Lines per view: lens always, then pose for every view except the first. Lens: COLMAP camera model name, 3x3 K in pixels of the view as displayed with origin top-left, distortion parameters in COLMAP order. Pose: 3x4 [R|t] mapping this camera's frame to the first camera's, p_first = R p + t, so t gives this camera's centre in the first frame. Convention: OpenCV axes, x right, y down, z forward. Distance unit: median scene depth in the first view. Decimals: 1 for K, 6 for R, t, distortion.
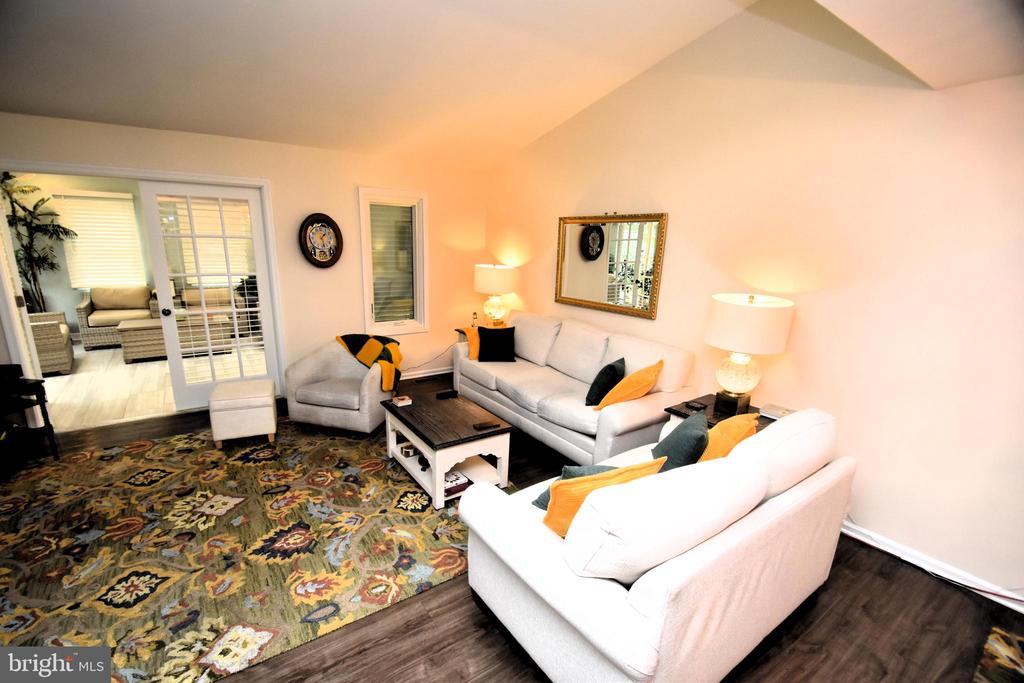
lens RADIAL K [[444.4, 0, 508.2], [0, 444.4, 350.3], [0, 0, 1]] dist [-0.008355, -0.004091]
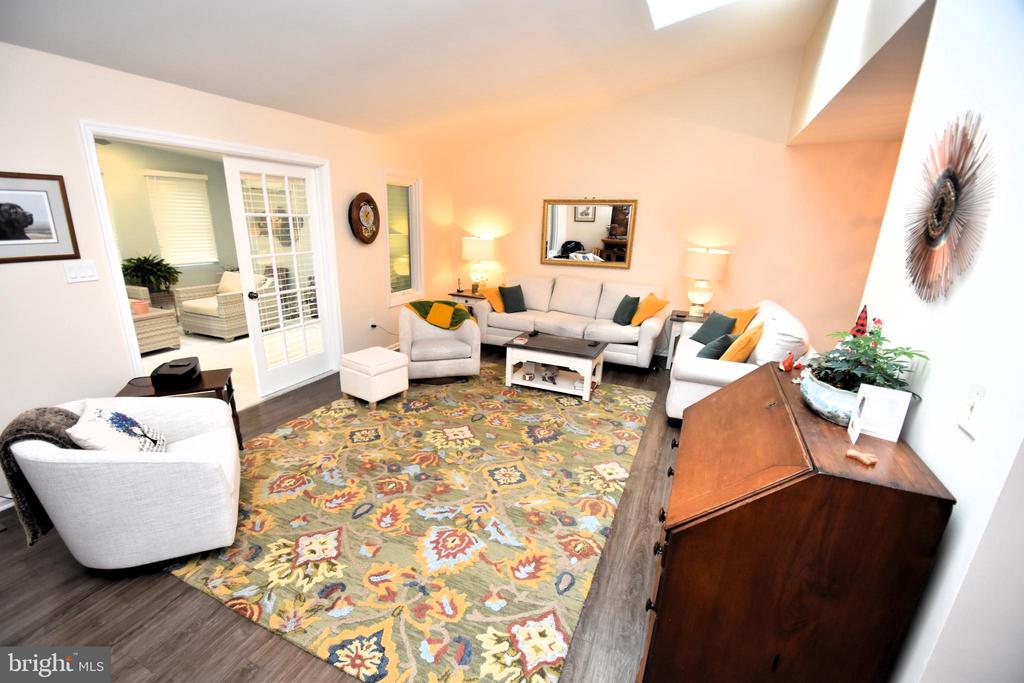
lens RADIAL K [[444.4, 0, 499.8], [0, 444.4, 350.3], [0, 0, 1]] dist [-0.008355, -0.004091]
pose [[0.860540, -0.153057, 0.485844, -1.078226], [0.124959, 0.988076, 0.089946, 0.017496], [-0.493818, -0.016691, 0.869405, -0.144573]]
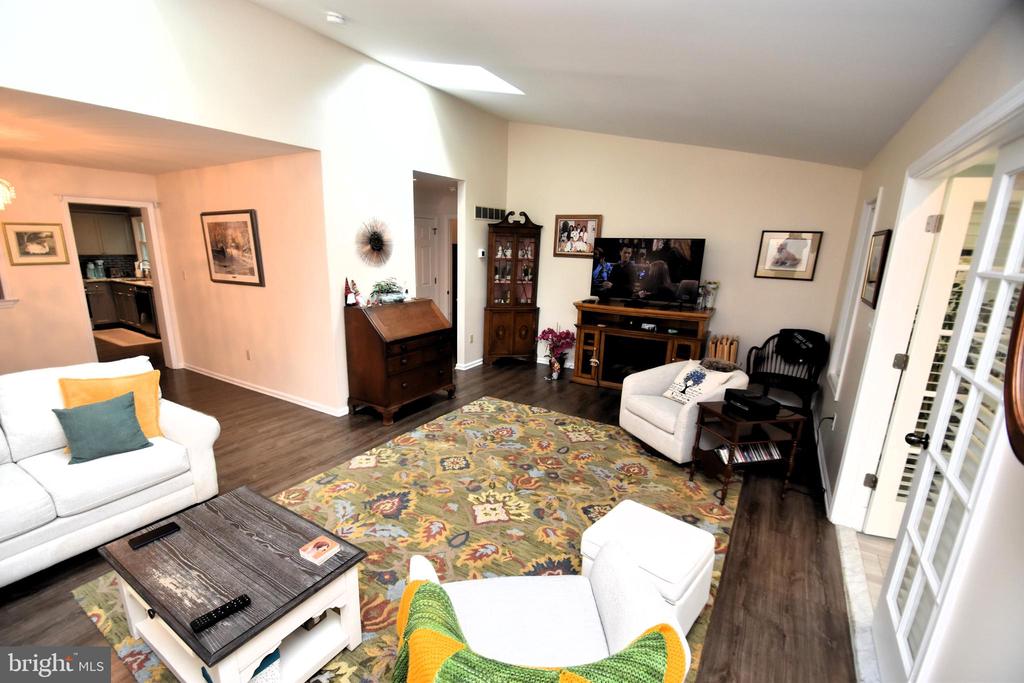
lens RADIAL K [[444.4, 0, 483.8], [0, 444.4, 356.1], [0, 0, 1]] dist [-0.008355, -0.004091]
pose [[-0.934669, 0.038060, -0.353477, -0.278409], [-0.131003, 0.887421, 0.441953, -0.402528], [0.330503, 0.459386, -0.824458, 1.597451]]
